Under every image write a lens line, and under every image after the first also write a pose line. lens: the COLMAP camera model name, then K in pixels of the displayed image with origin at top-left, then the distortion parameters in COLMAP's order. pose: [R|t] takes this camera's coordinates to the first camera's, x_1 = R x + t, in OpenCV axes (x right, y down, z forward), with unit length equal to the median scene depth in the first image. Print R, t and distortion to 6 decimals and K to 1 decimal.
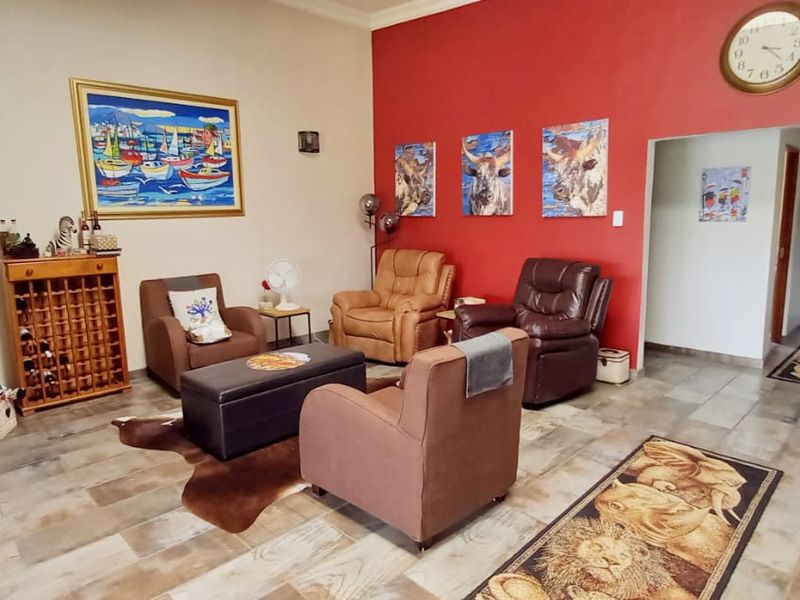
lens RADIAL K [[536.7, 0, 400.9], [0, 536.7, 299.2], [0, 0, 1]] dist [-0.007435, -0.000162]
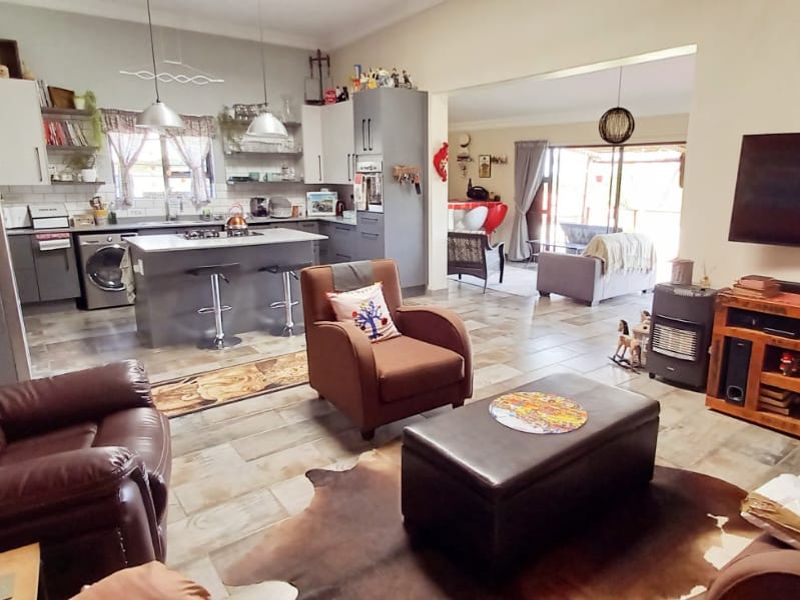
lens RADIAL K [[536.7, 0, 402.3], [0, 536.7, 298.5], [0, 0, 1]] dist [-0.007435, -0.000162]
pose [[-0.986543, -0.026688, 0.161312, -0.221194], [0.036327, 0.926154, 0.375392, -0.348090], [-0.159418, 0.376200, -0.912721, 2.078796]]
